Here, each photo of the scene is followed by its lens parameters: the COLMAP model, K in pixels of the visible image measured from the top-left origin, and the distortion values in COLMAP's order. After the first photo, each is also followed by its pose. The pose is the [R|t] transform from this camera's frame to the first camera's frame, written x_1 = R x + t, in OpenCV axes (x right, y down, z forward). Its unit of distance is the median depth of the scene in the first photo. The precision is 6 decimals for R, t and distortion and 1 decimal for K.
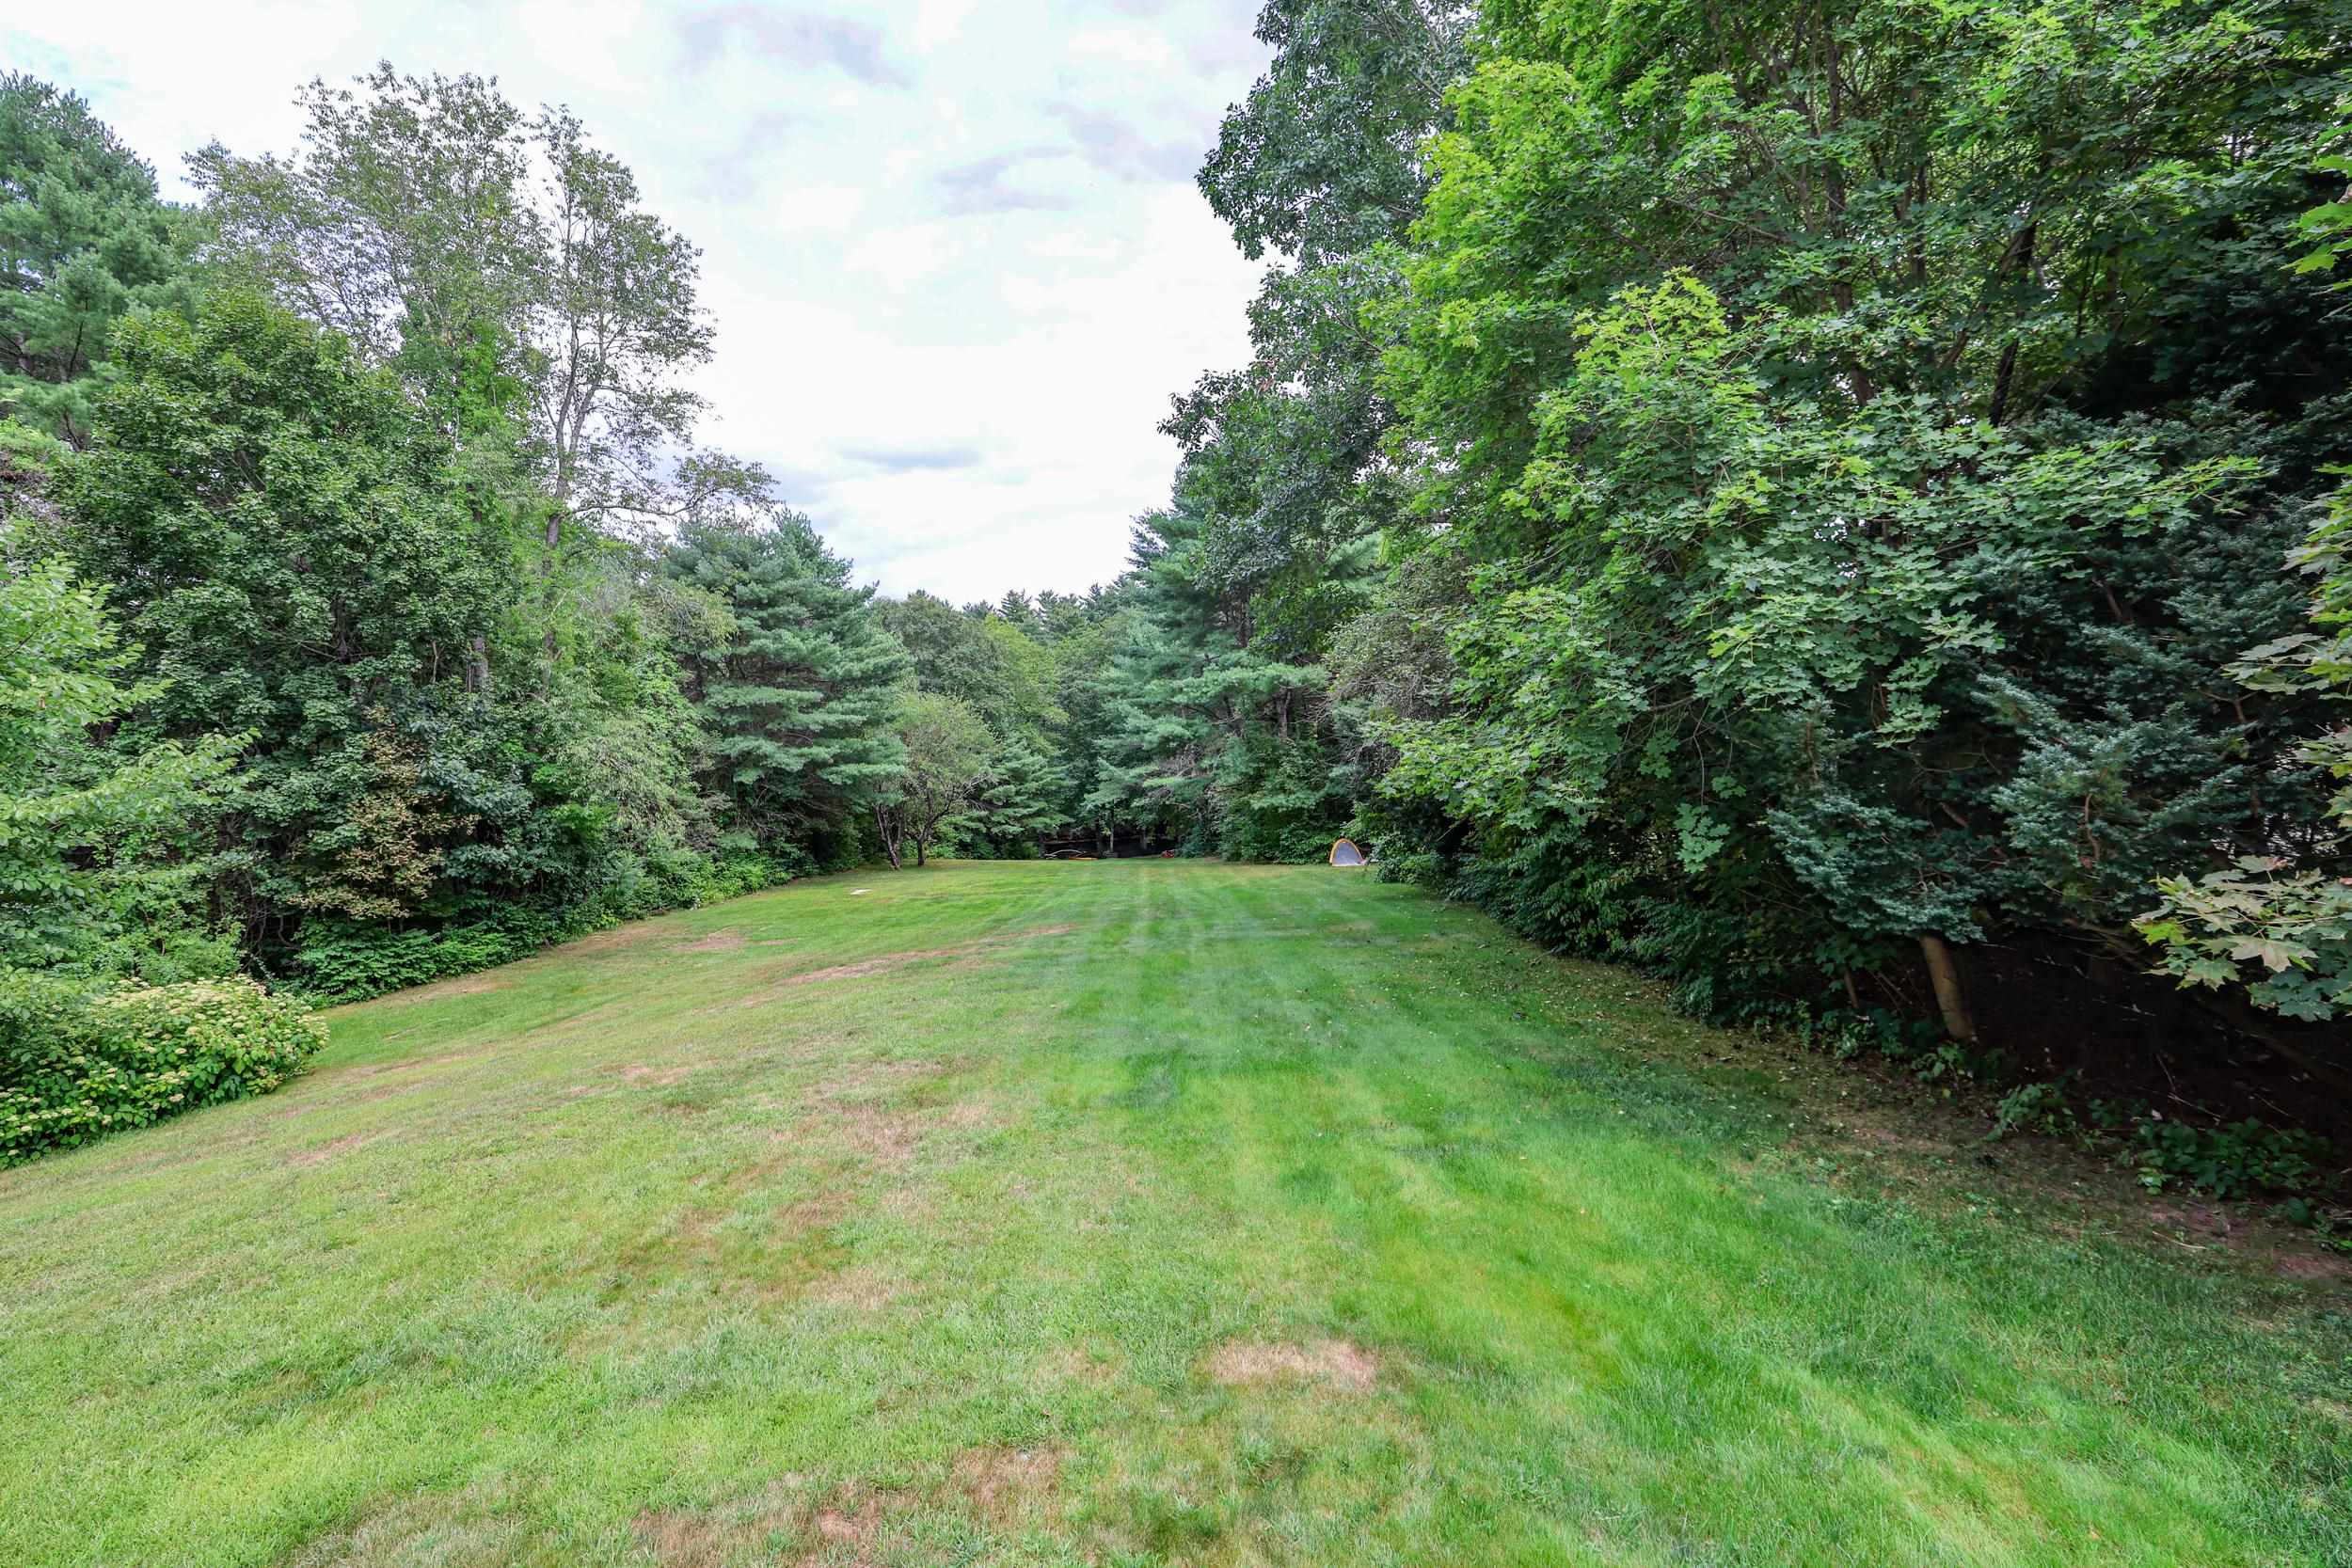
lens RADIAL K [[1047.5, 0, 1184.2], [0, 1047.5, 761.3], [0, 0, 1]] dist [-0.033148, 0.003499]
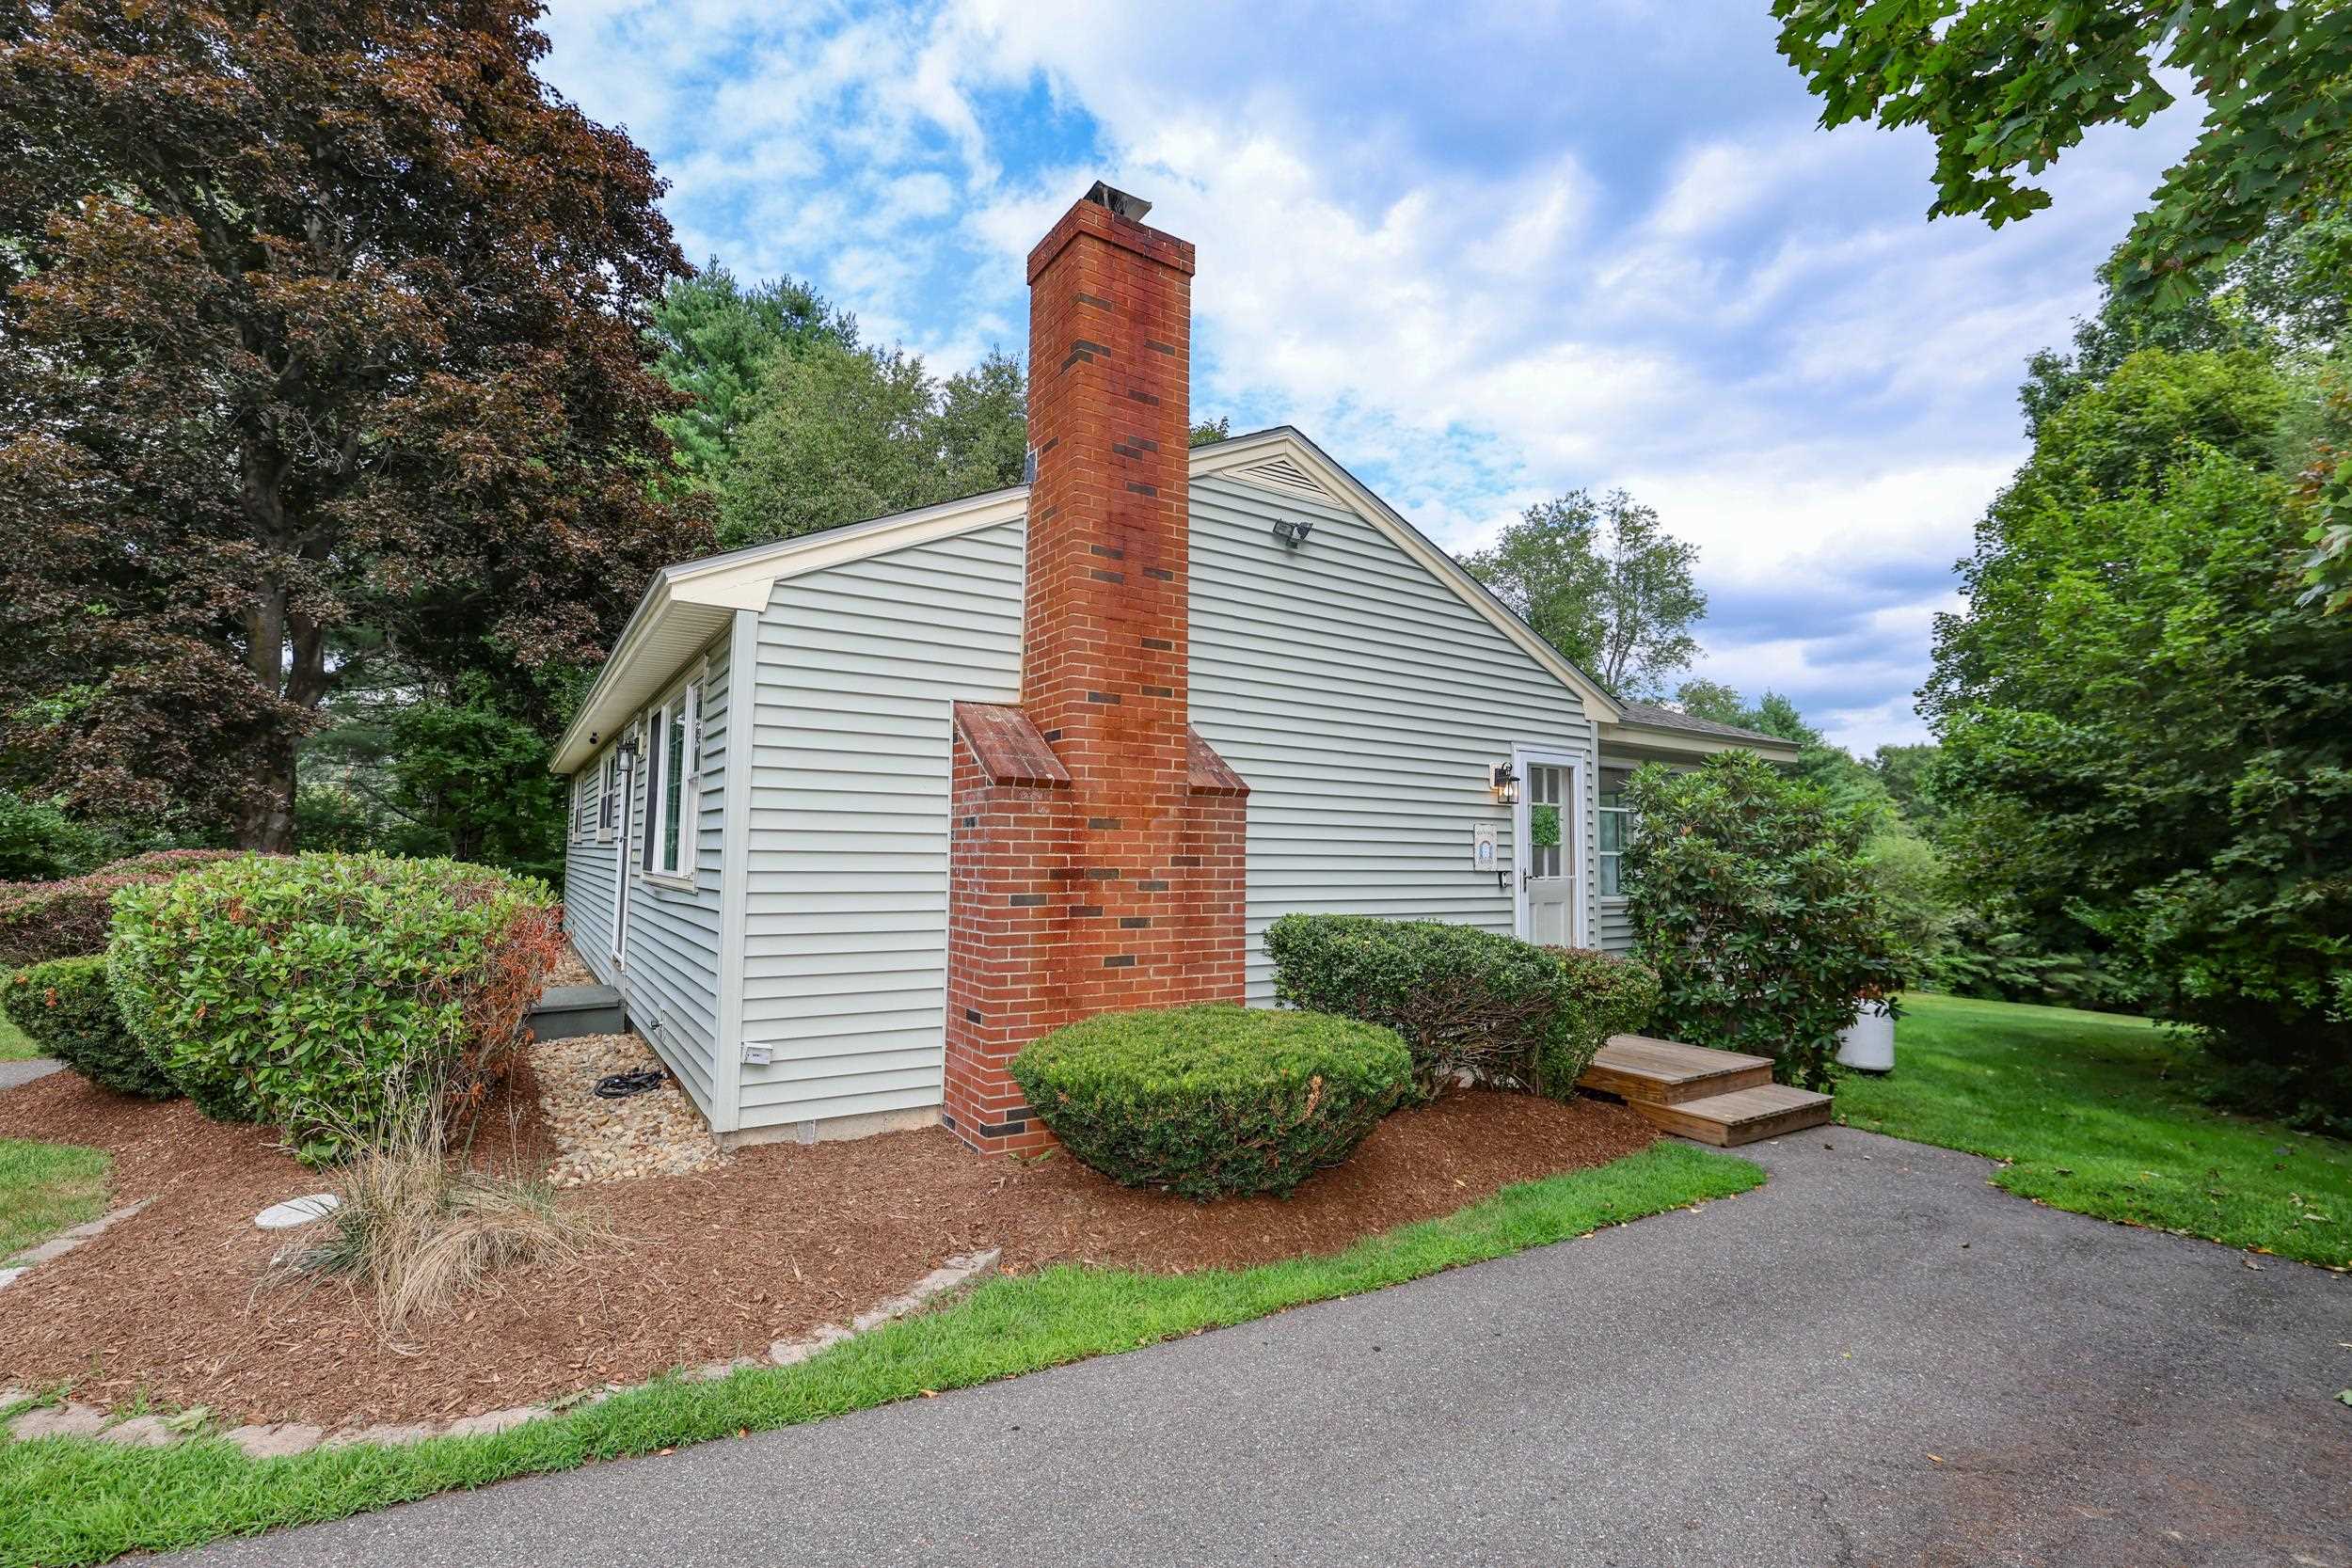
lens RADIAL K [[1047.5, 0, 1164.5], [0, 1047.5, 782.1], [0, 0, 1]] dist [-0.033148, 0.003499]
pose [[0.581865, 0.008285, -0.813243, 0.358585], [-0.090953, 0.994338, -0.054946, 0.017621], [0.808183, 0.105938, 0.579324, -0.556464]]
